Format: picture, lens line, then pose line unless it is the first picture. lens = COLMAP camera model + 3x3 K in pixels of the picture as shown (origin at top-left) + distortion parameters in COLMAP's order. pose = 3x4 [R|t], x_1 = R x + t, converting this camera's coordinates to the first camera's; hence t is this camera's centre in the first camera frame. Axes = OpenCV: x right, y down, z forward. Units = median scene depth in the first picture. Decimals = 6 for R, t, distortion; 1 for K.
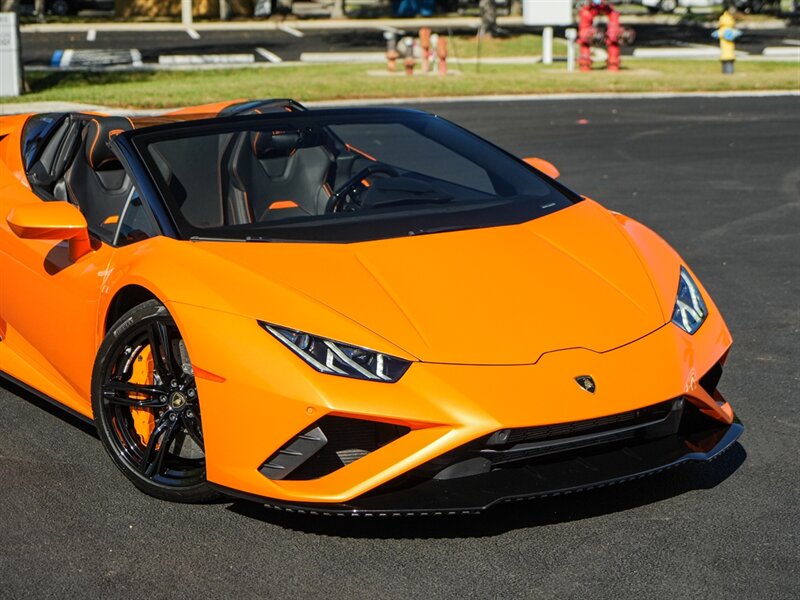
lens RADIAL K [[1816.8, 0, 395.0], [0, 1816.8, 299.2], [0, 0, 1]] dist [-0.033638, 0.028939]
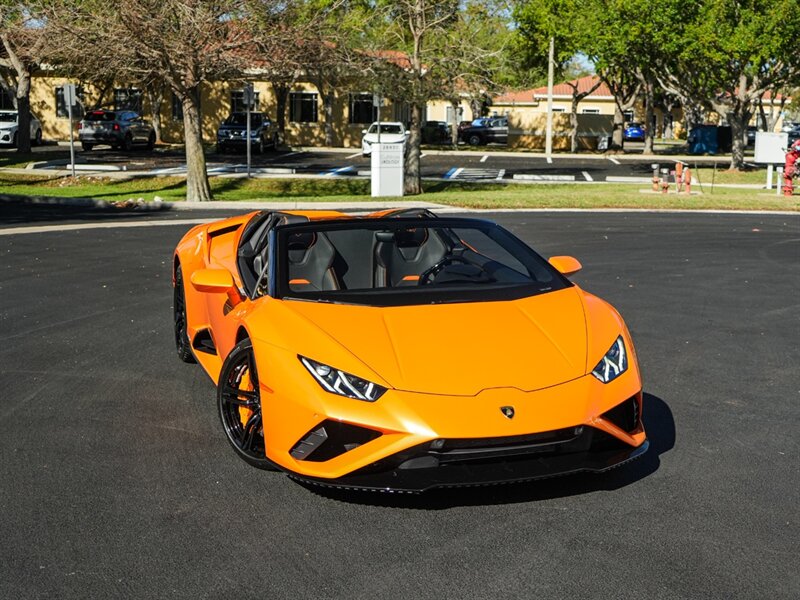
lens RADIAL K [[1188.0, 0, 476.0], [0, 1188.0, 300.2], [0, 0, 1]] dist [-0.004408, 0.017933]
pose [[0.980253, 0.057452, -0.189218, 0.194427], [-0.062726, 0.997788, -0.022000, -0.016042], [0.187536, 0.033435, 0.981689, 0.034560]]
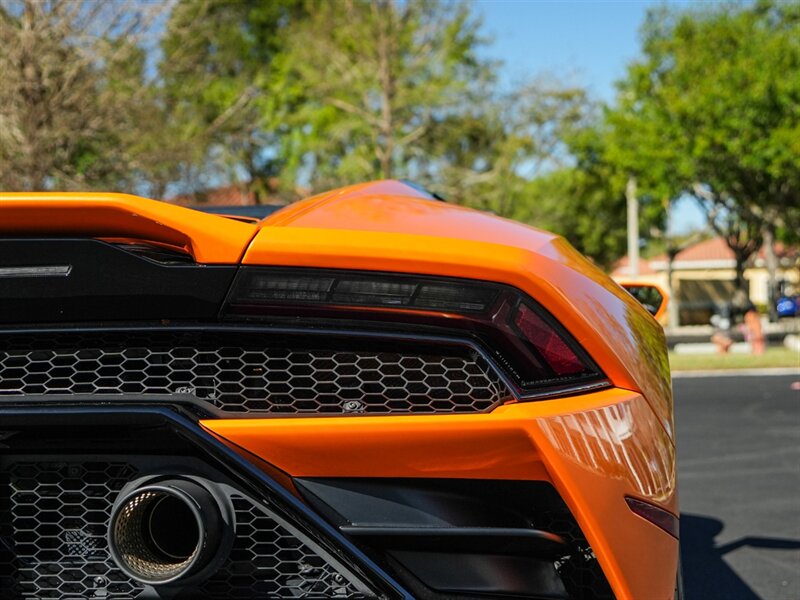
lens RADIAL K [[1538.2, 0, 401.2], [0, 1538.2, 301.7], [0, 0, 1]] dist [-0.004713, -0.031332]
pose [[0.945414, -0.016797, -0.325439, 0.499581], [-0.041914, 0.984108, -0.172553, 0.019175], [0.323166, 0.176774, 0.929685, 0.517713]]
